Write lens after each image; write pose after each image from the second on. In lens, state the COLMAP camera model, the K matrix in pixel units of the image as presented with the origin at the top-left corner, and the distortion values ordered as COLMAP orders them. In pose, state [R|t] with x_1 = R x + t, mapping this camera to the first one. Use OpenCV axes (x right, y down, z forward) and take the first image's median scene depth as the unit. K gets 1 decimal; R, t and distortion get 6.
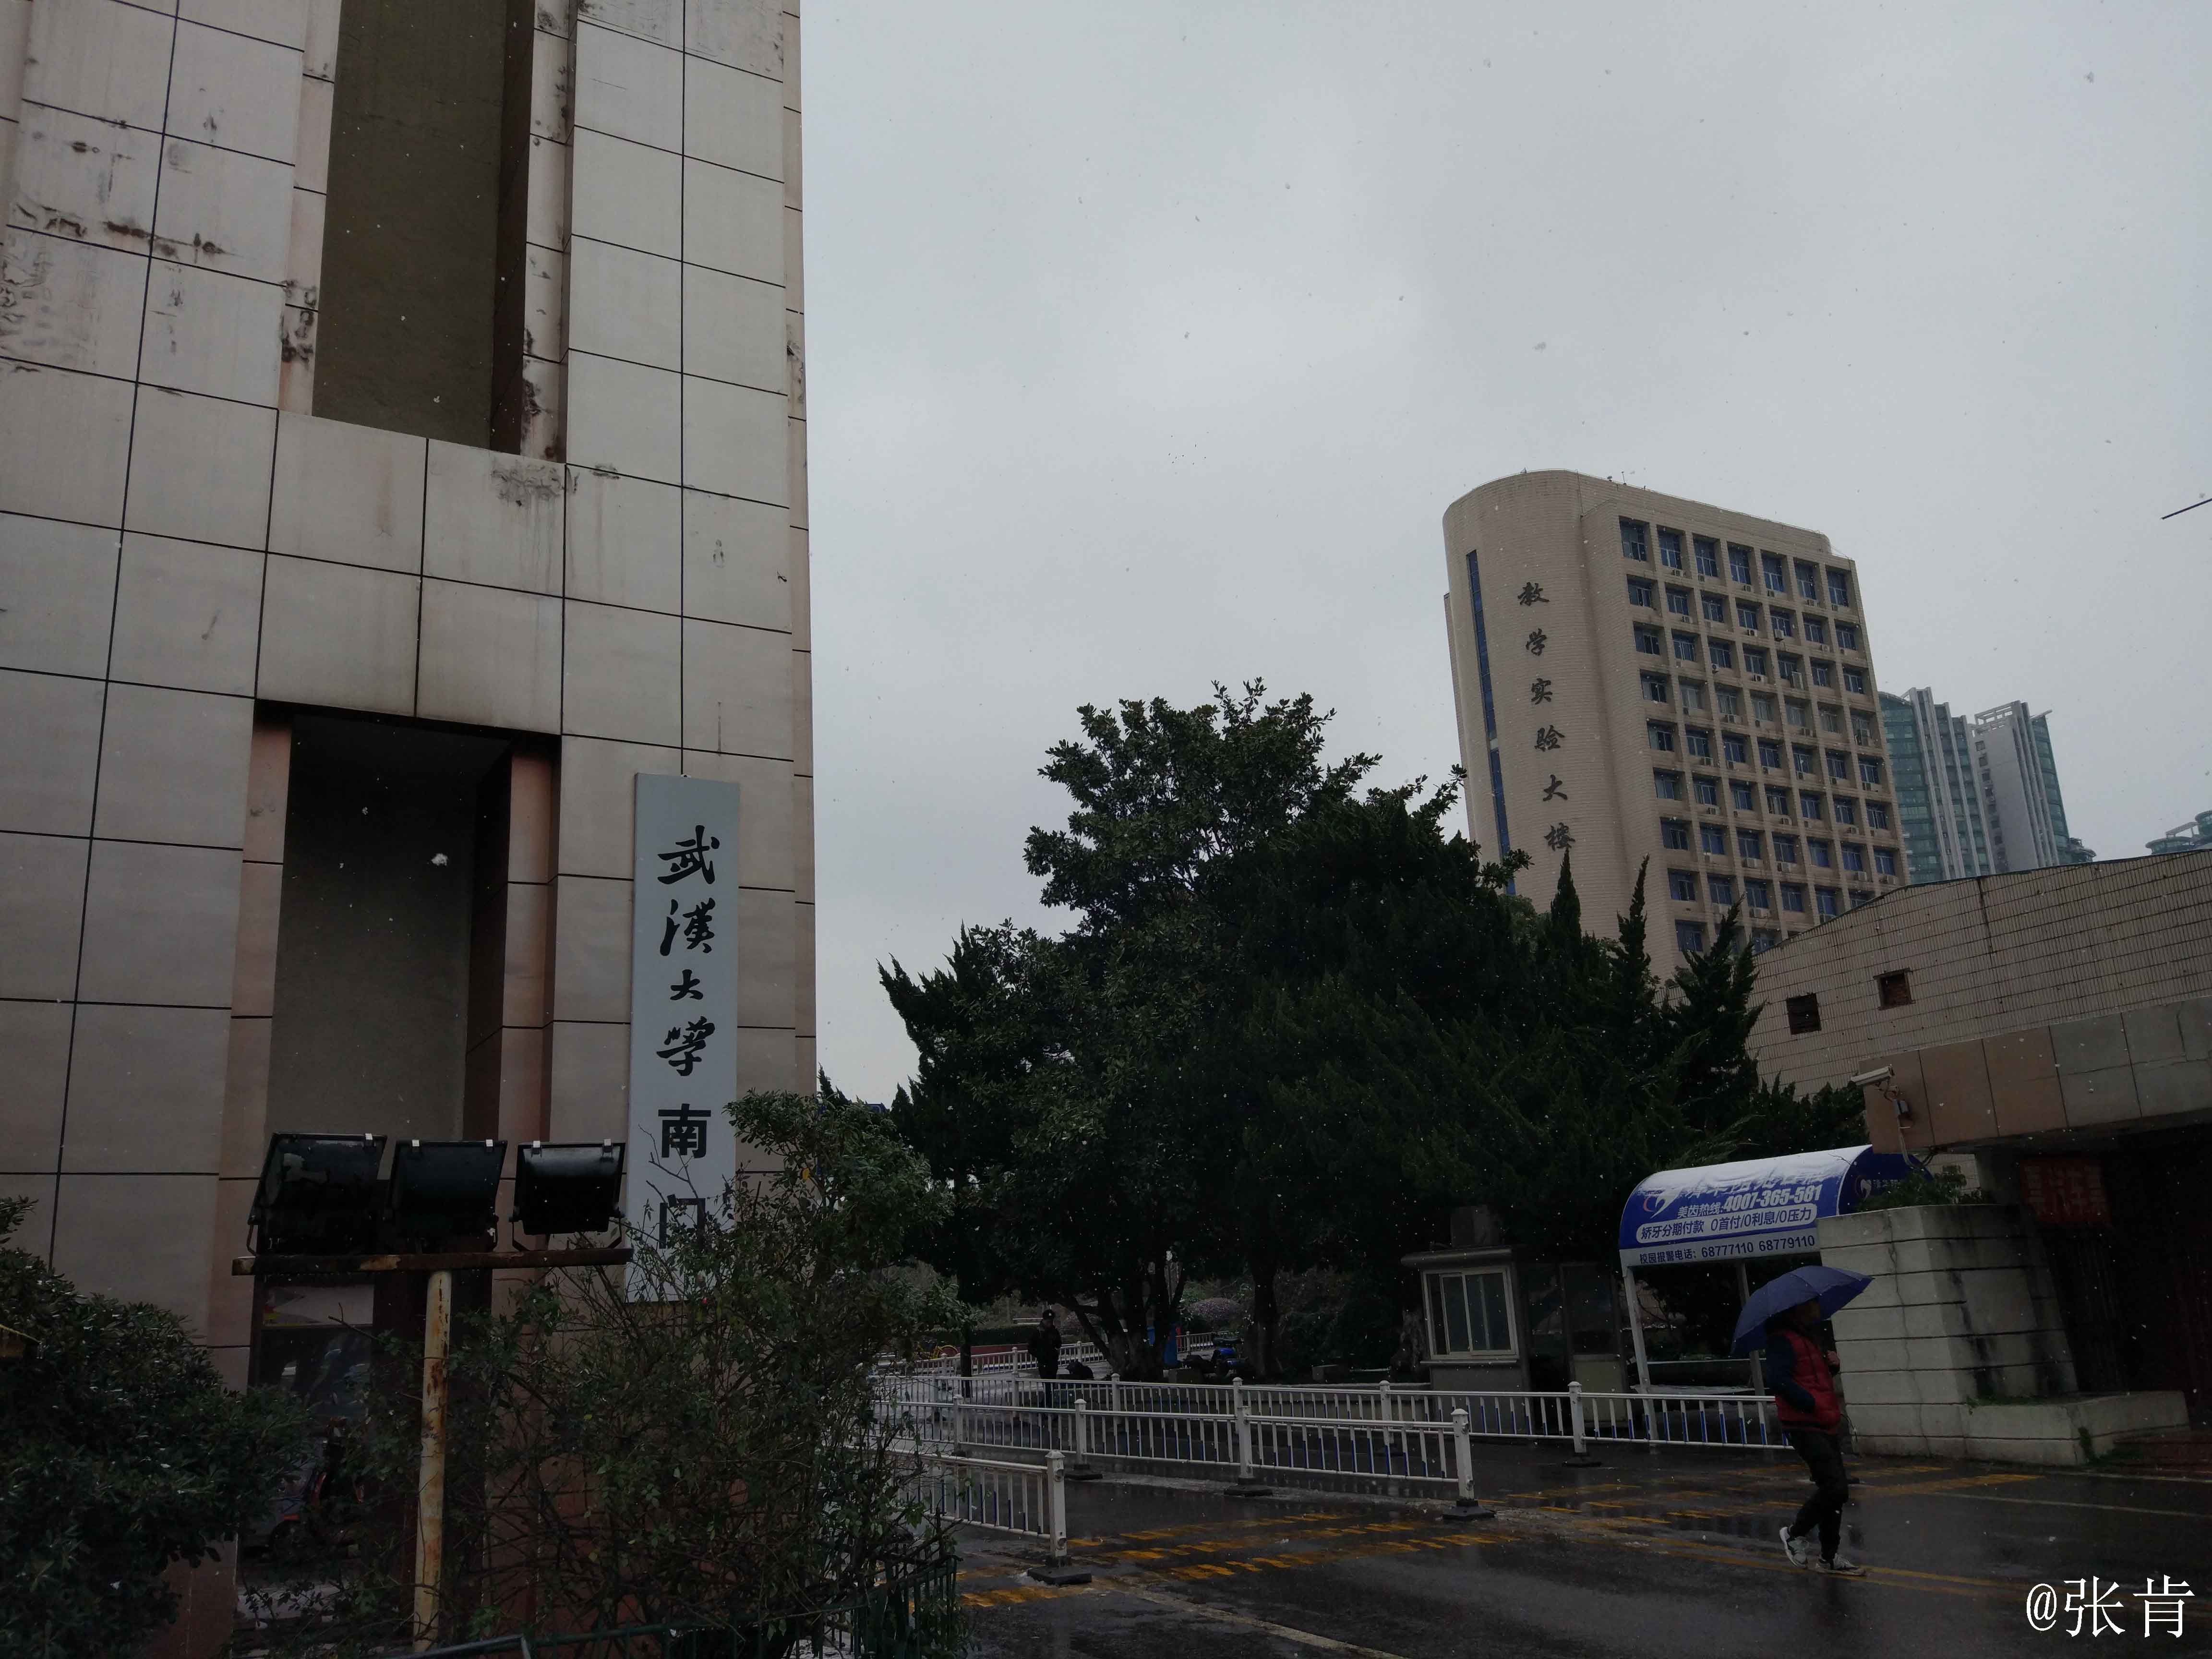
lens RADIAL K [[1807.4, 0, 1208.3], [0, 1807.4, 836.0], [0, 0, 1]] dist [0.104183, -0.190439]
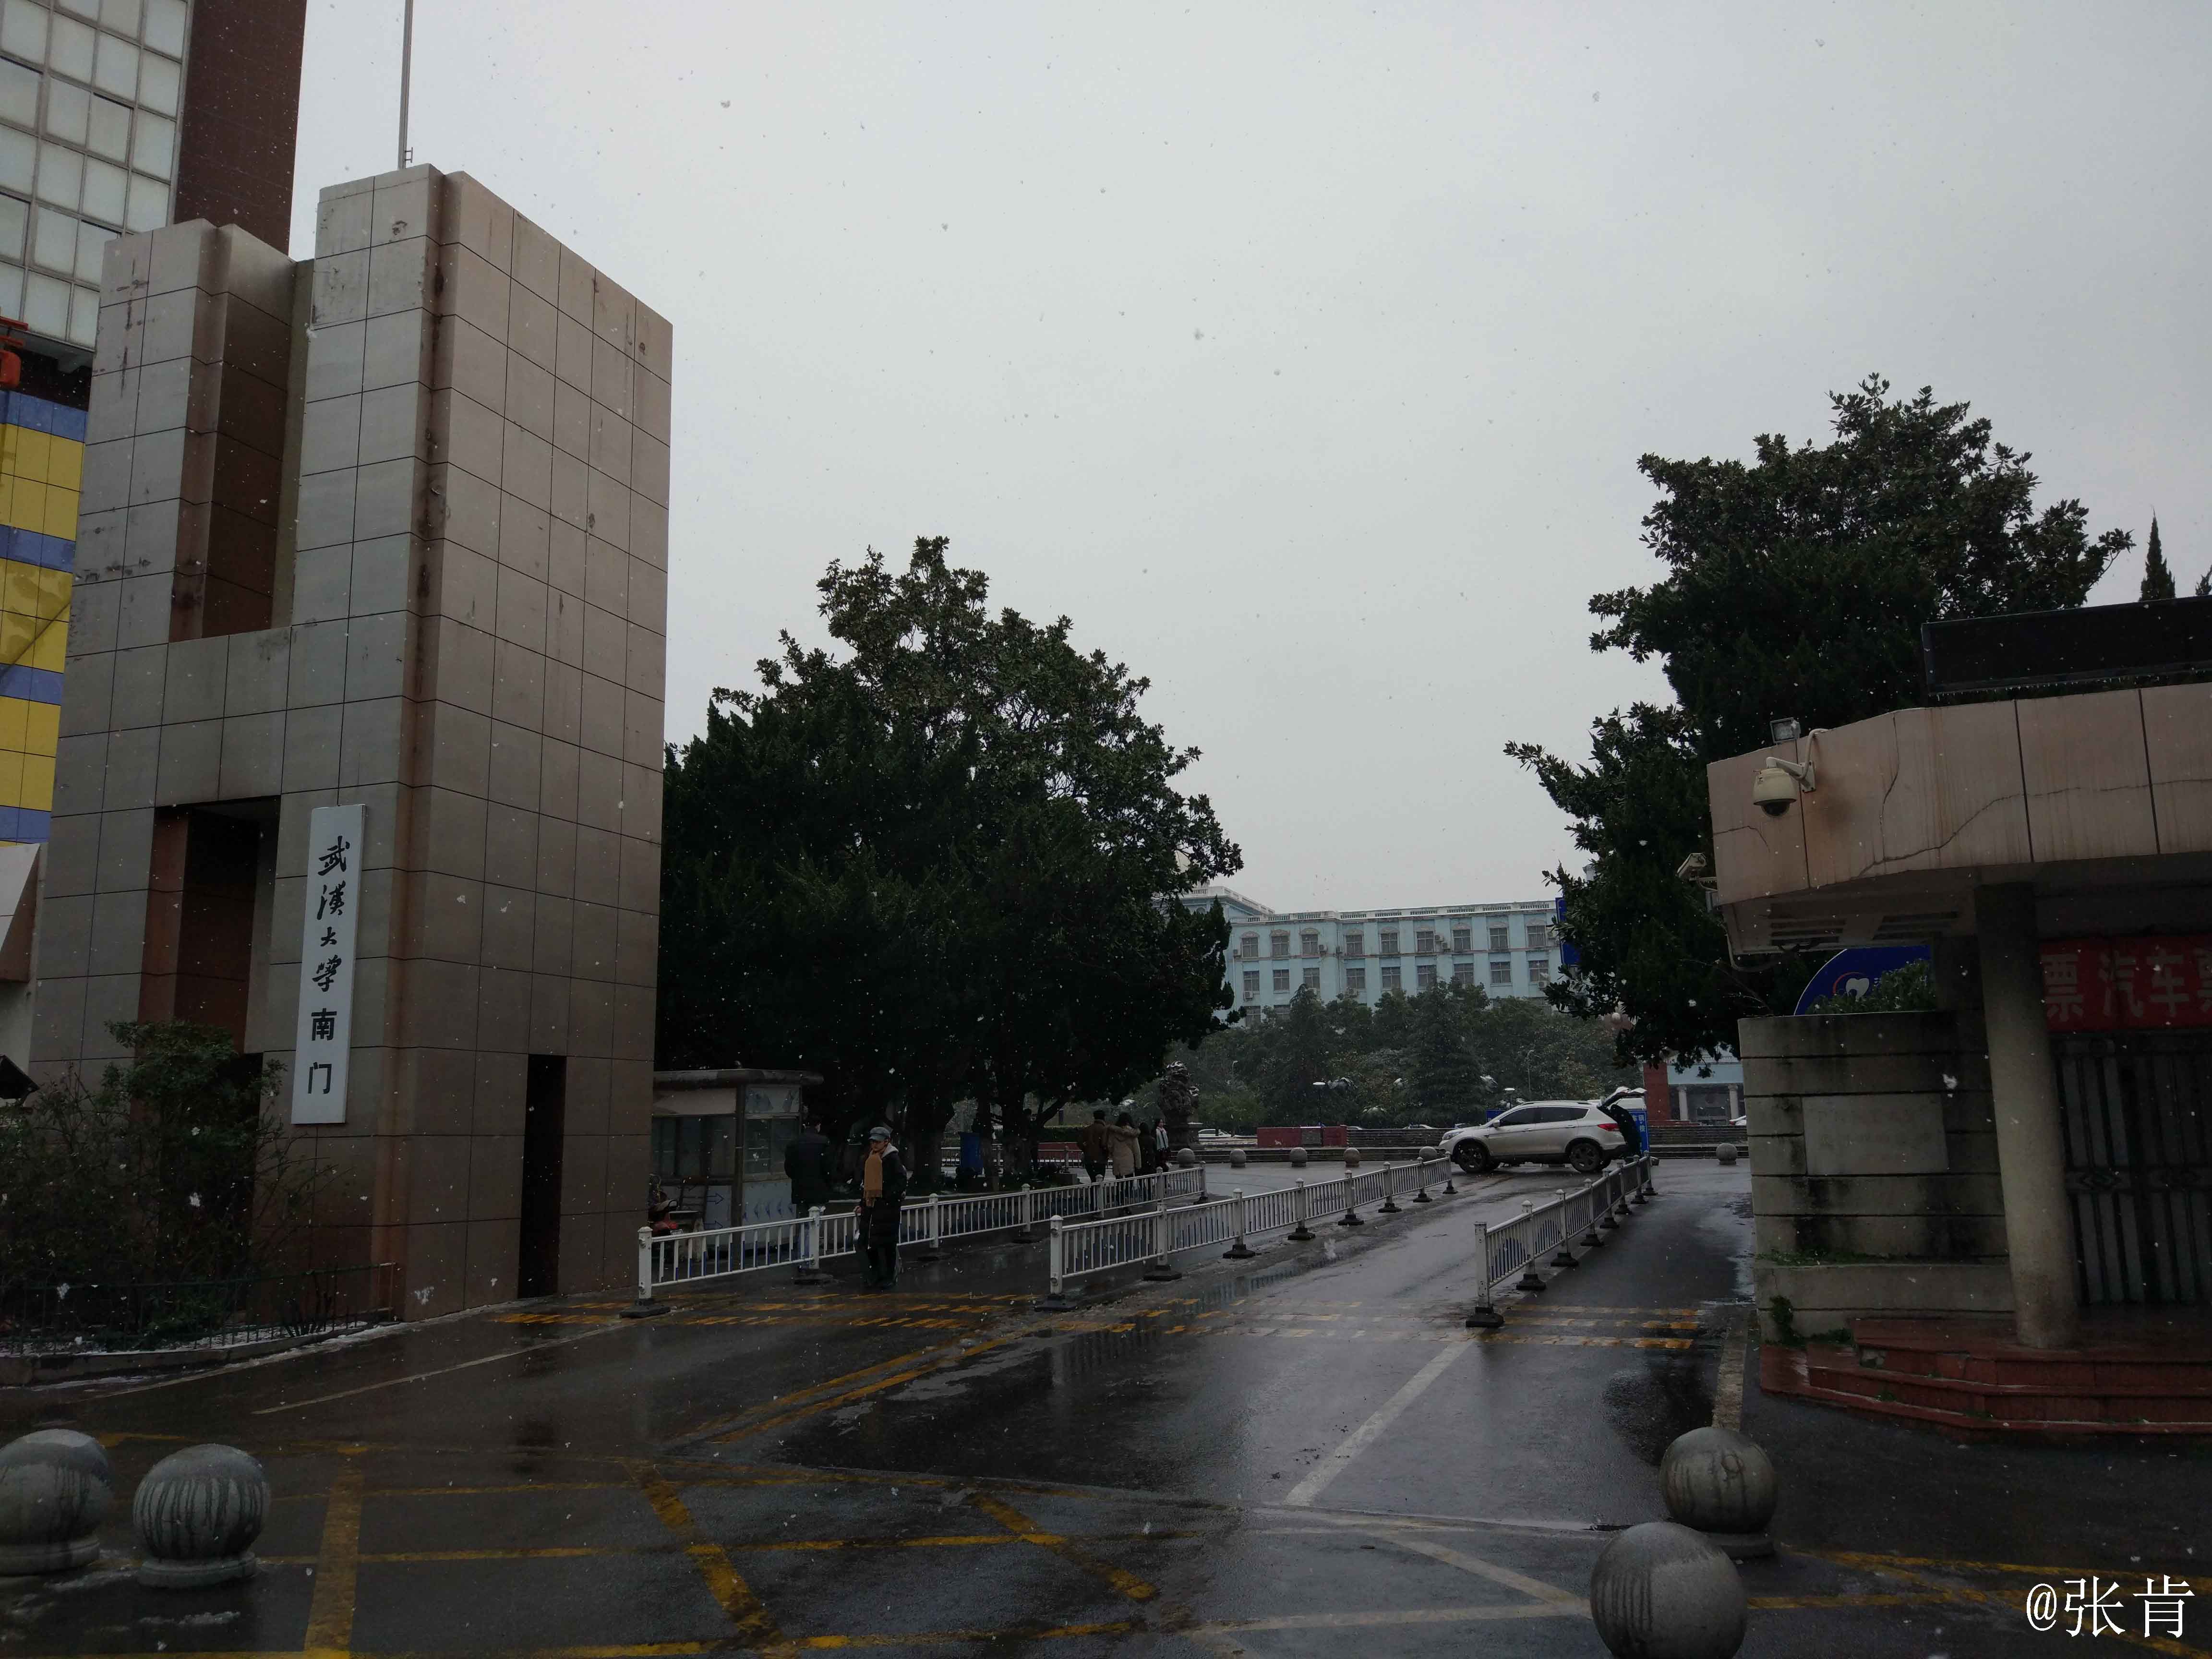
lens RADIAL K [[1761.5, 0, 1103.8], [0, 1761.5, 826.8], [0, 0, 1]] dist [-0.011125, -0.005601]
pose [[0.644461, -0.088706, -0.759475, 1.357182], [0.192339, 0.980118, 0.048735, 0.040893], [0.740051, -0.177484, 0.648709, 0.491755]]
